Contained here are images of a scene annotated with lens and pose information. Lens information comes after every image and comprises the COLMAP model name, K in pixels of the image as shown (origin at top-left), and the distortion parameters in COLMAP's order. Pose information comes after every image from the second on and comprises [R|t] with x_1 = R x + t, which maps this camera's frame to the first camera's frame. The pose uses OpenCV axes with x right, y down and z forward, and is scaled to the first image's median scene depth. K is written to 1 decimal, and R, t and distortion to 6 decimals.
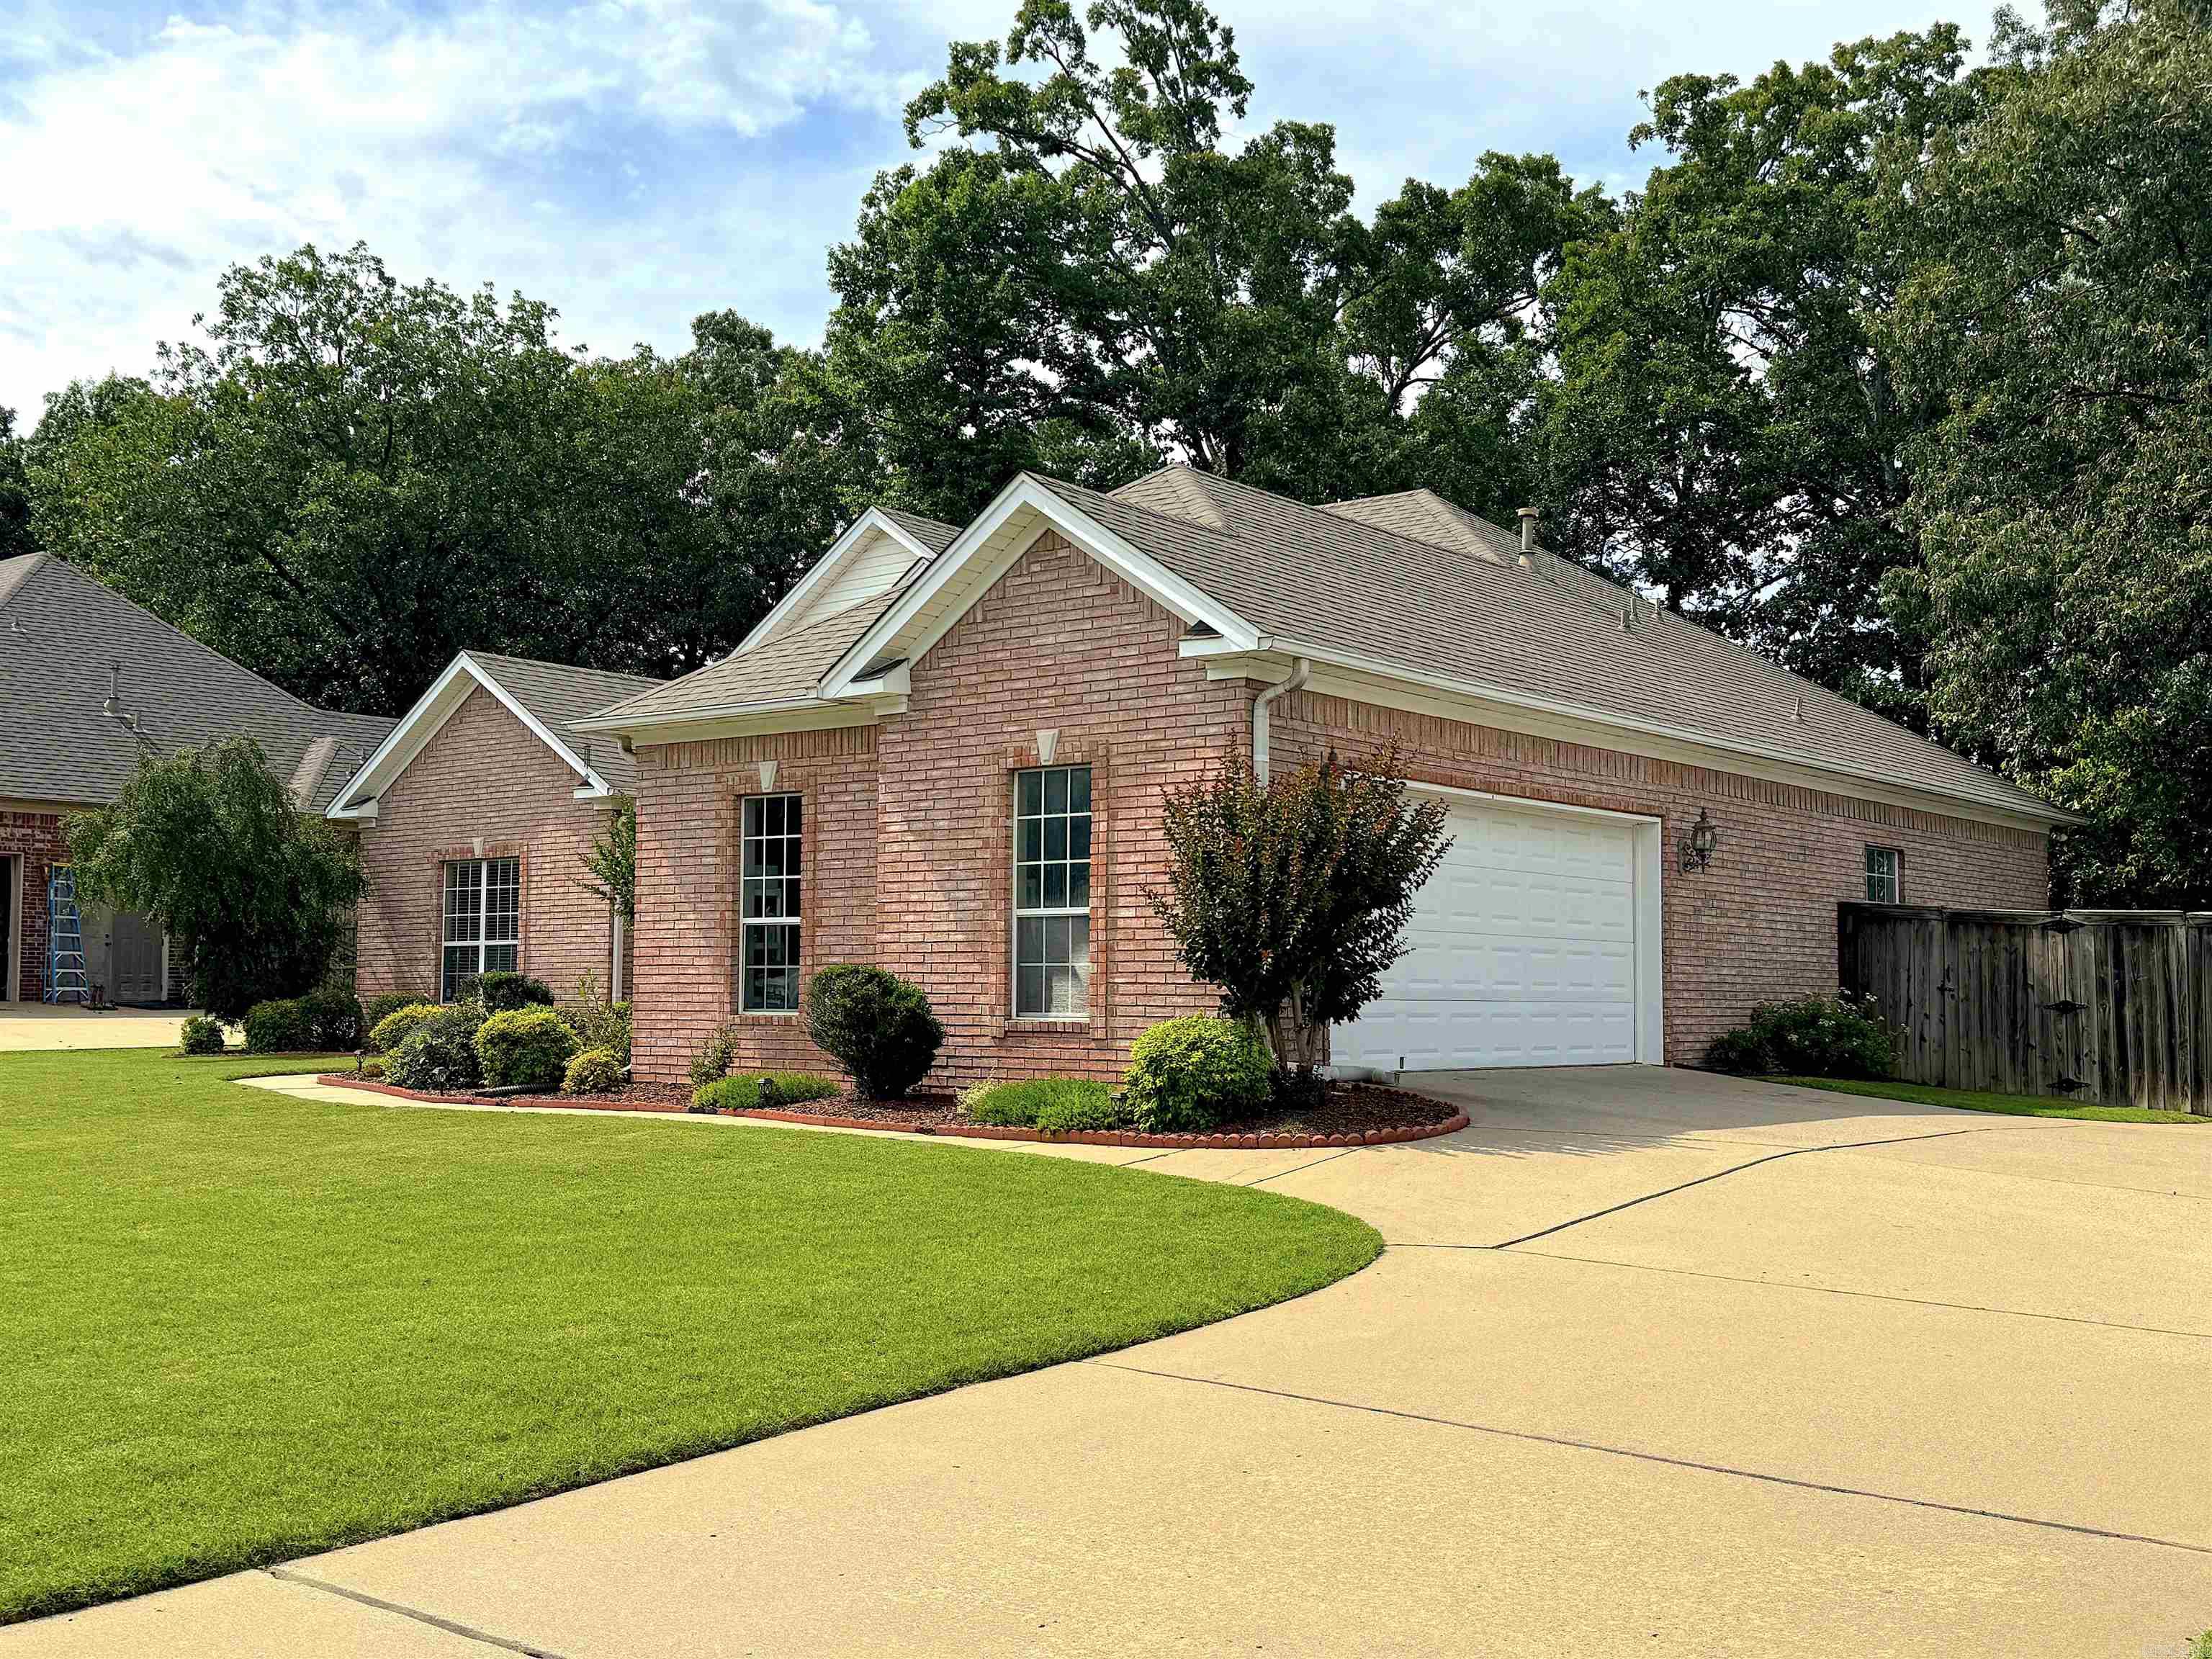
lens RADIAL K [[2303.0, 0, 1106.0], [0, 2303.0, 829.5], [0, 0, 1]] dist [0.003404, 0.001297]
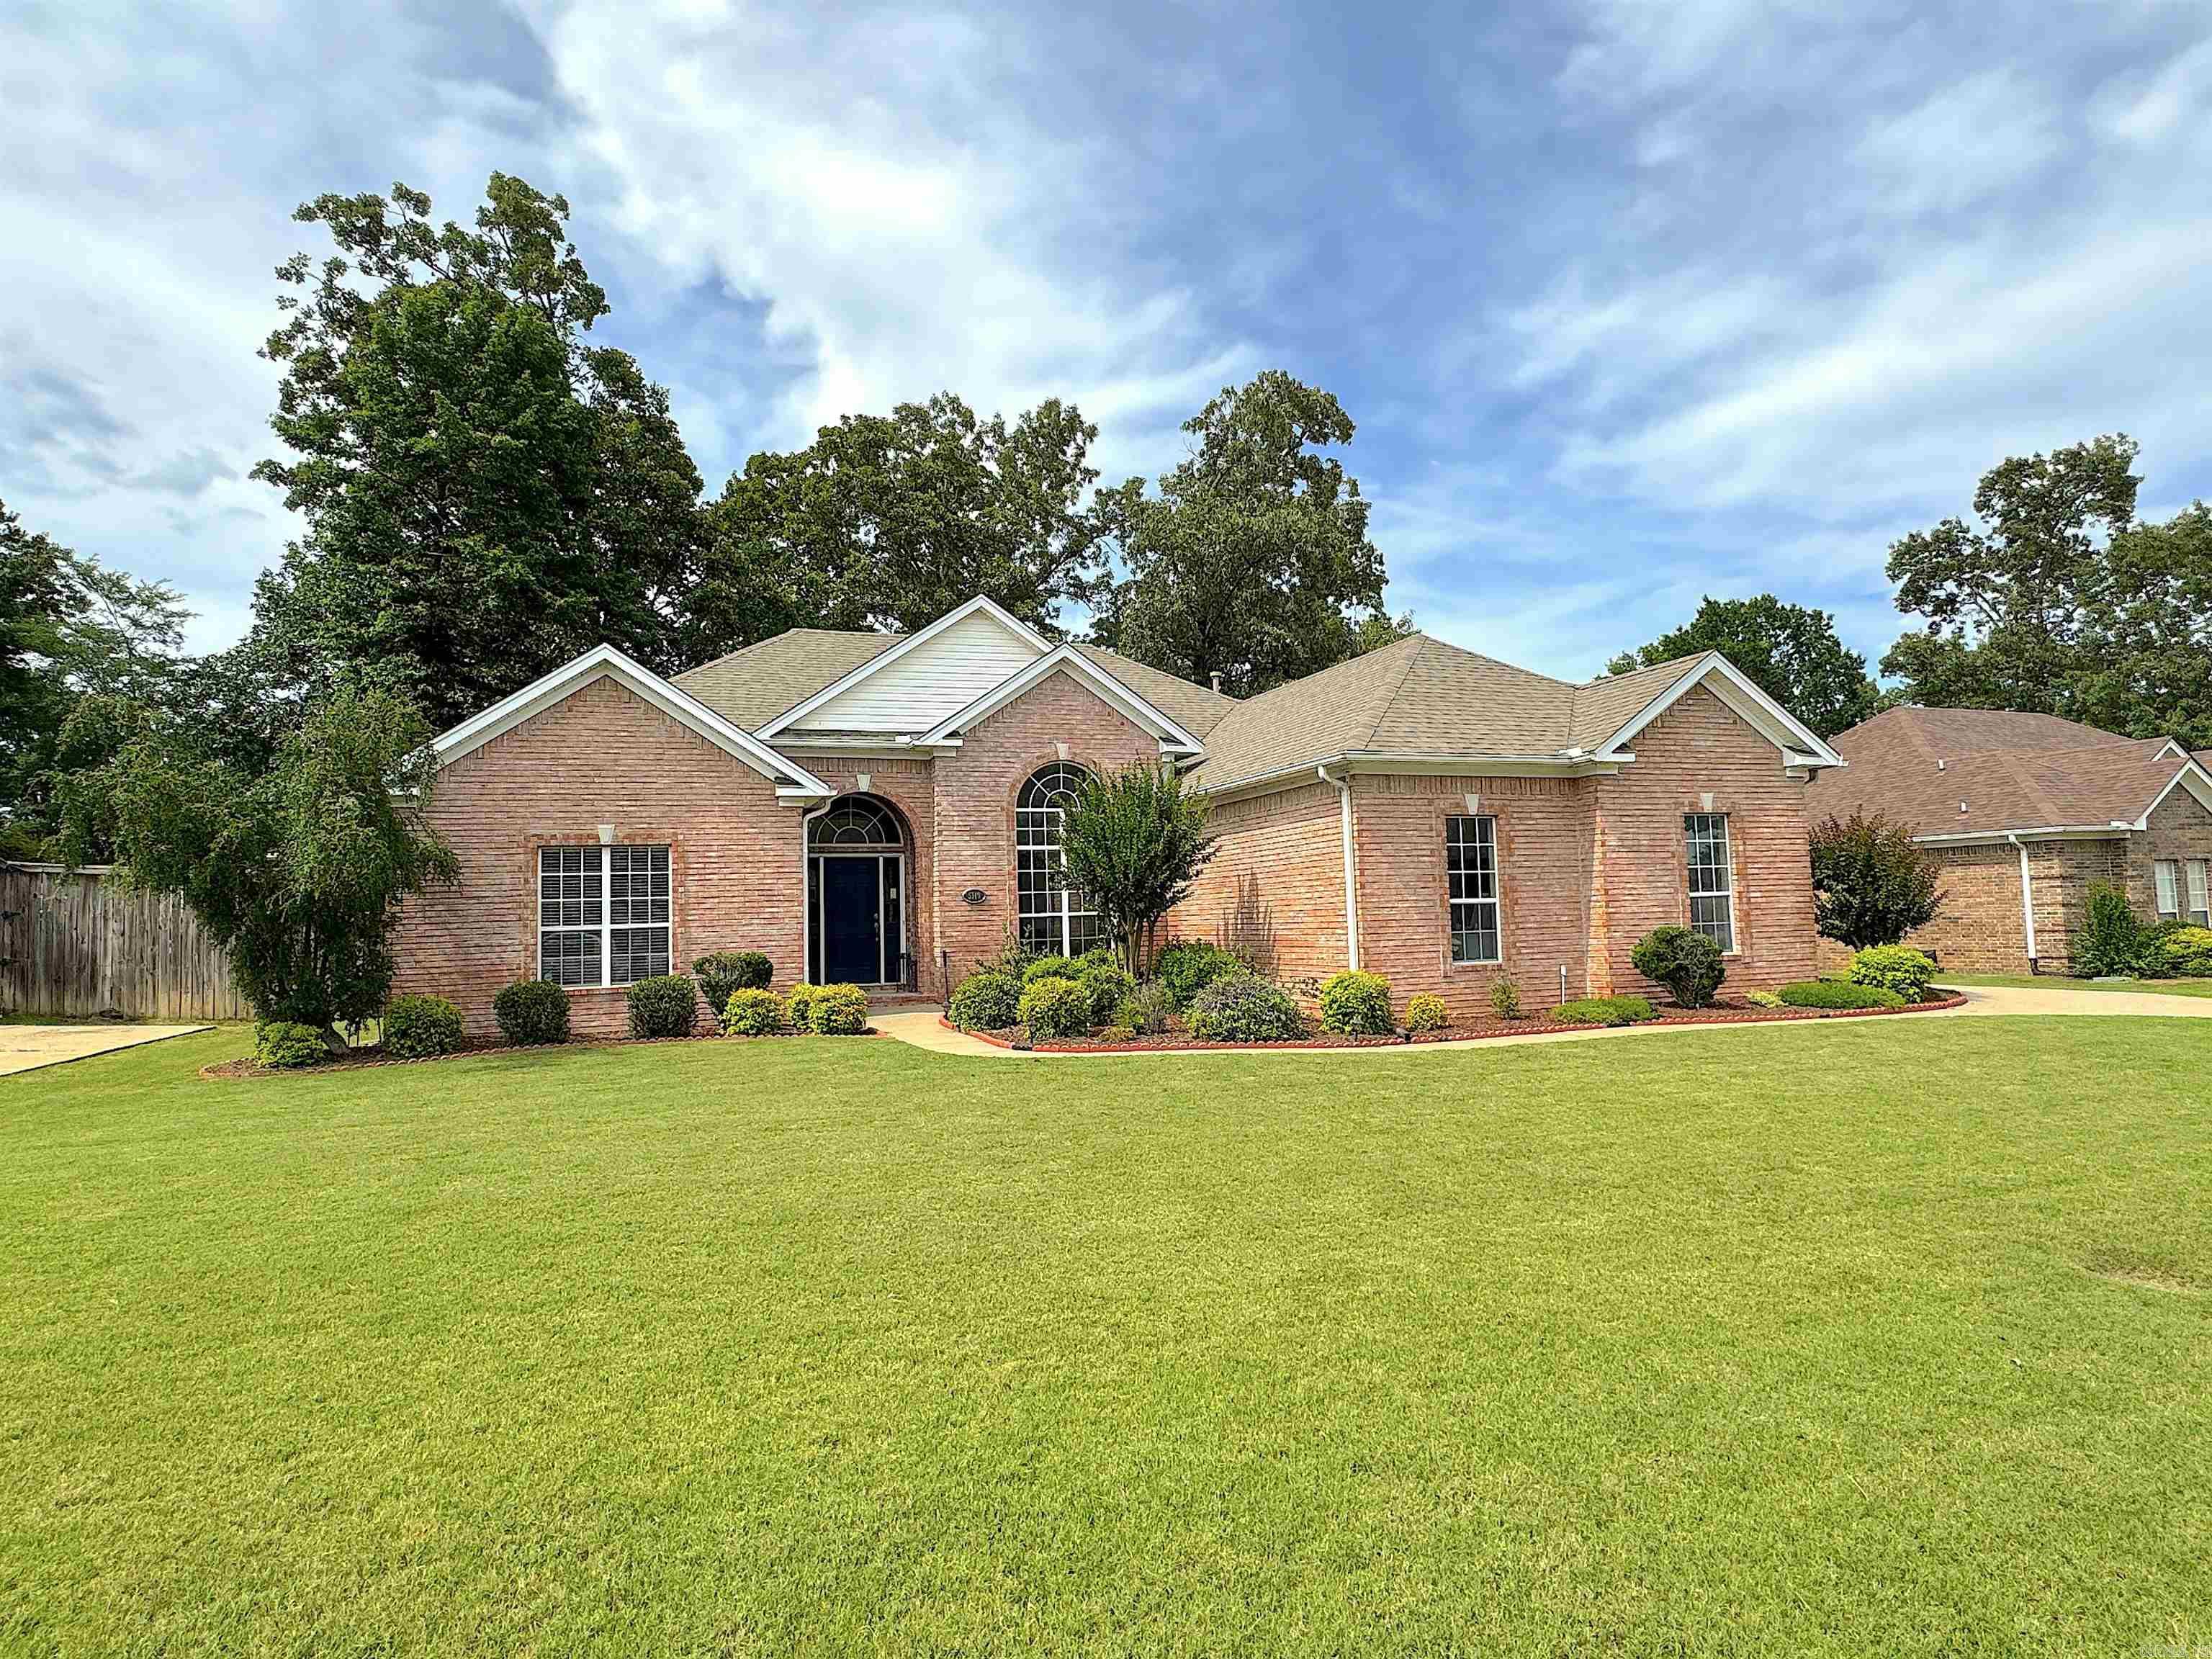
lens RADIAL K [[1234.5, 0, 1111.6], [0, 1234.5, 823.2], [0, 0, 1]] dist [-0.002752, 0.001332]
pose [[0.515883, 0.048288, 0.855297, -0.915597], [-0.028425, 0.998825, -0.039247, 0.026335], [-0.856187, -0.004065, 0.516649, 0.755671]]
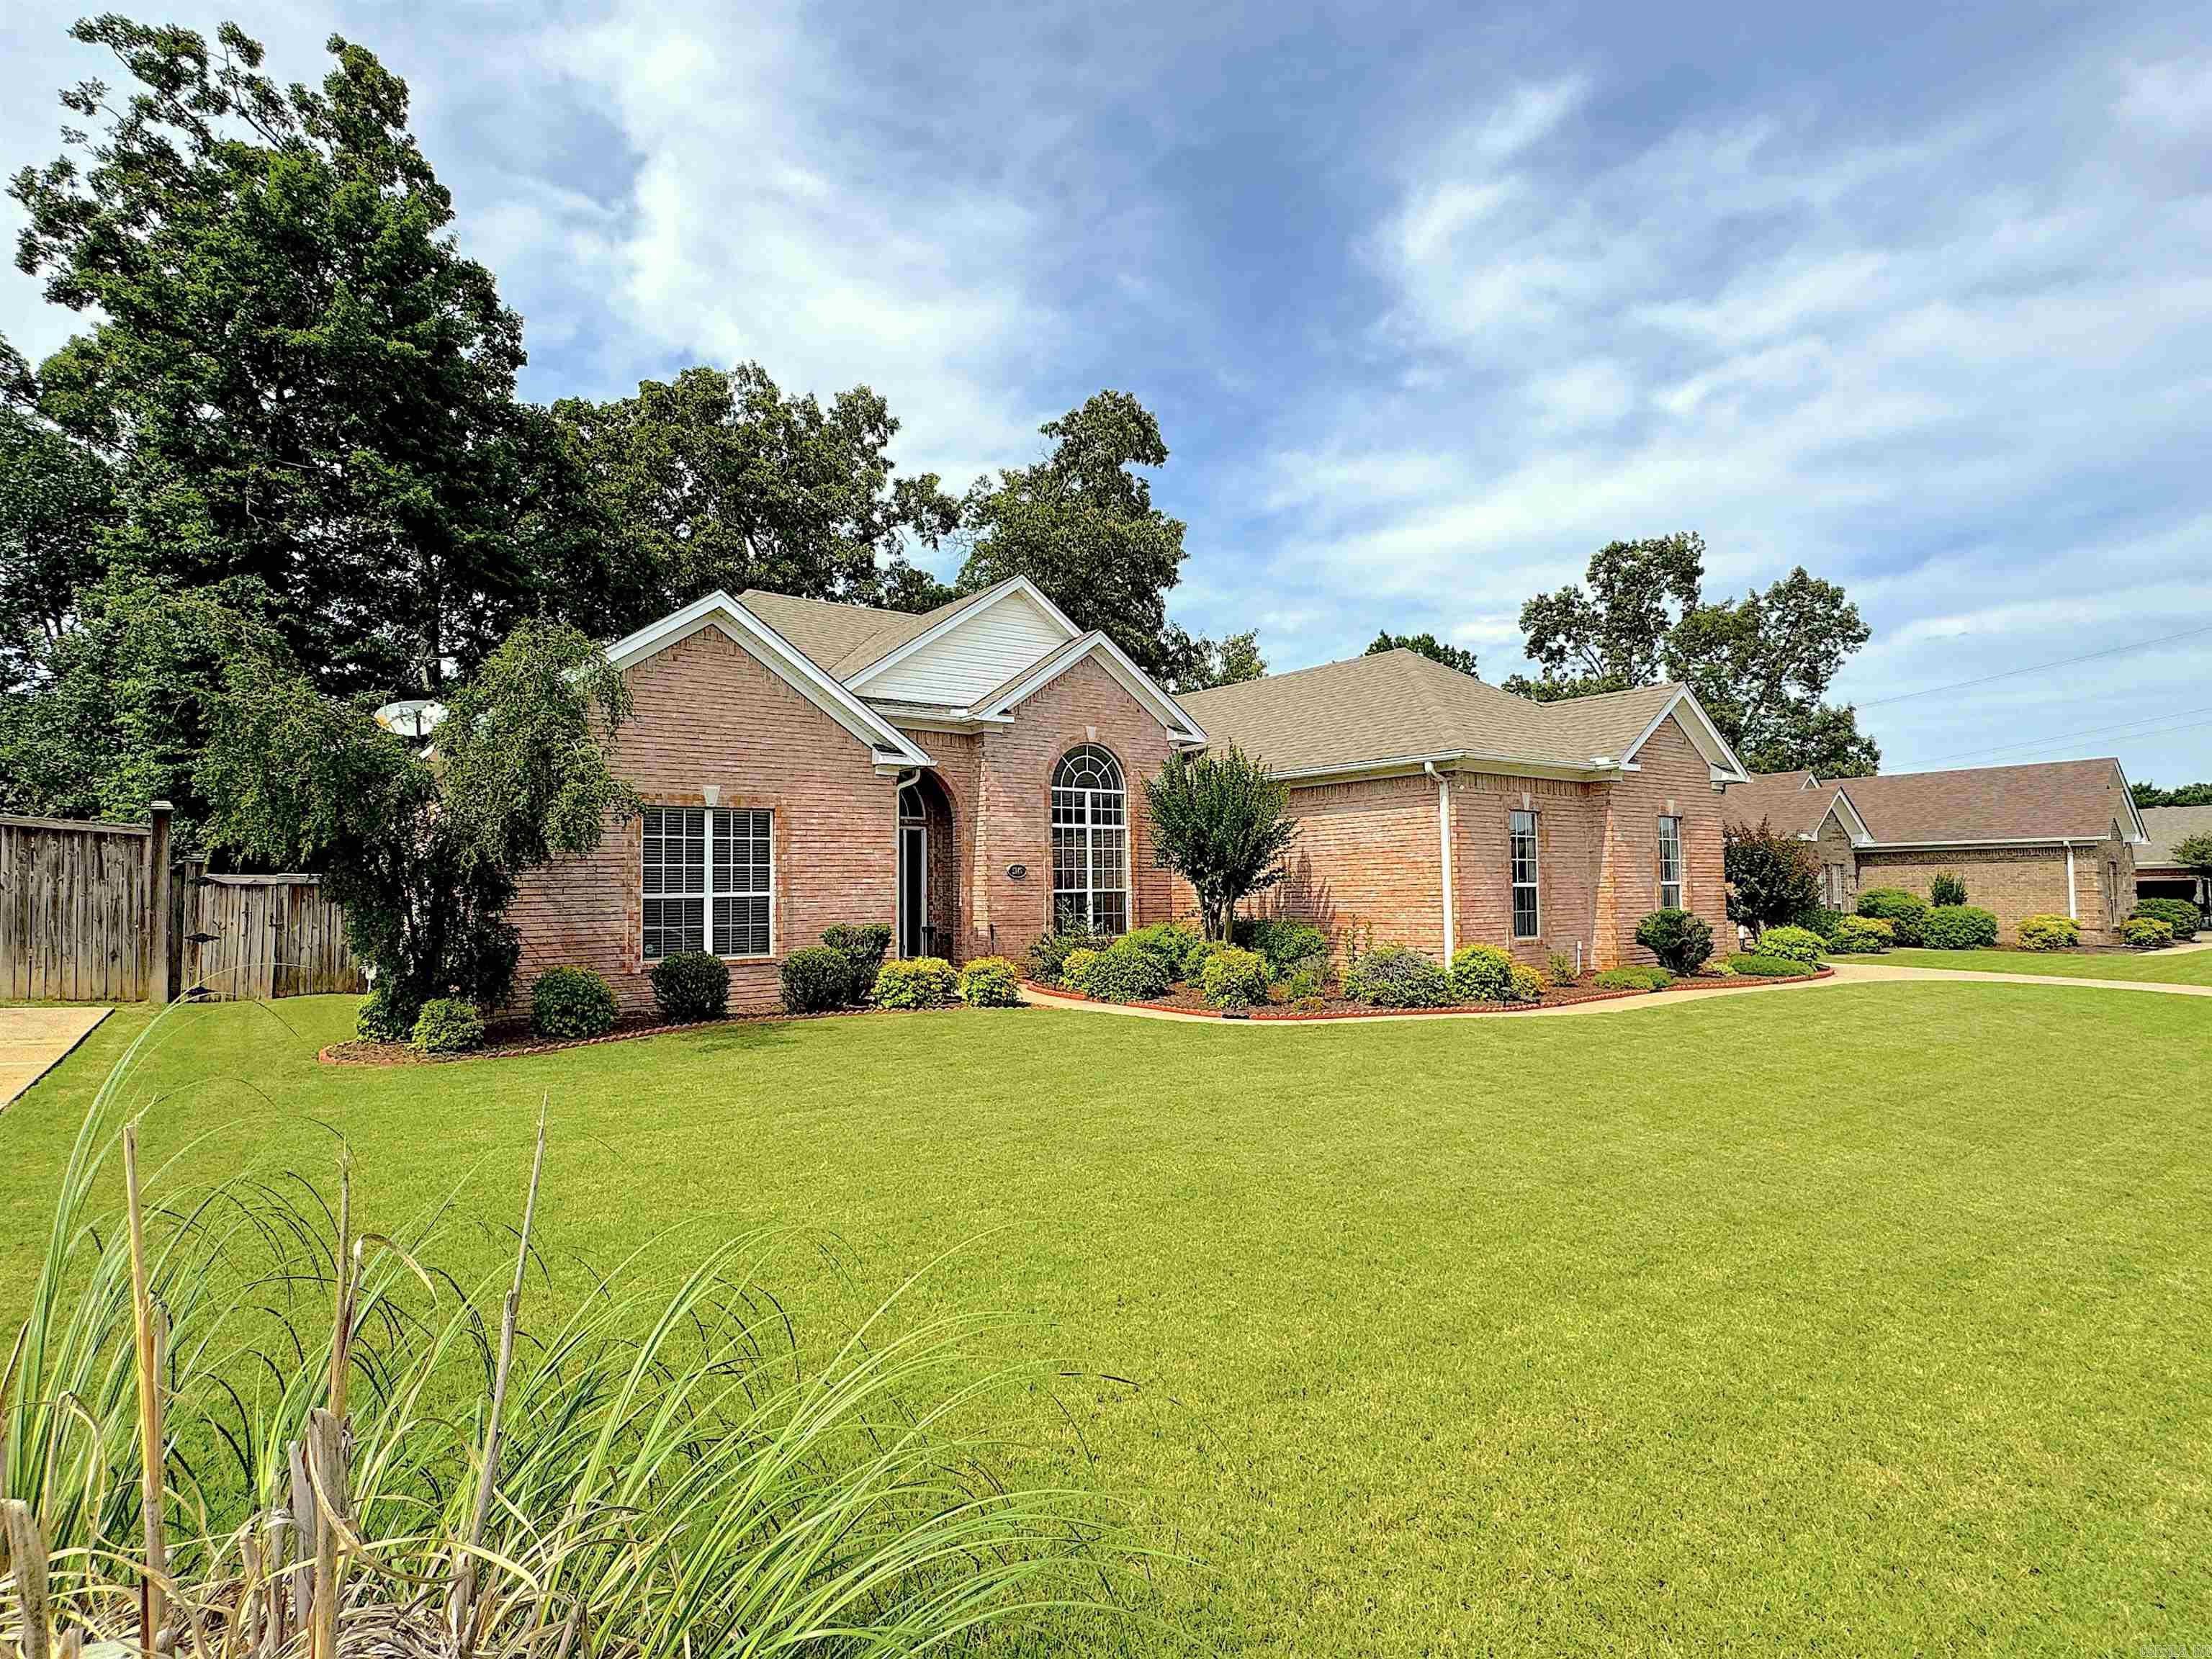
lens RADIAL K [[1150.8, 0, 1106.0], [0, 1150.8, 829.5], [0, 0, 1]] dist [0.001444, 0.000966]
pose [[0.242526, 0.046634, 0.969023, -1.015433], [-0.053860, 0.997951, -0.034546, 0.043089], [-0.968649, -0.043814, 0.244541, 1.050193]]
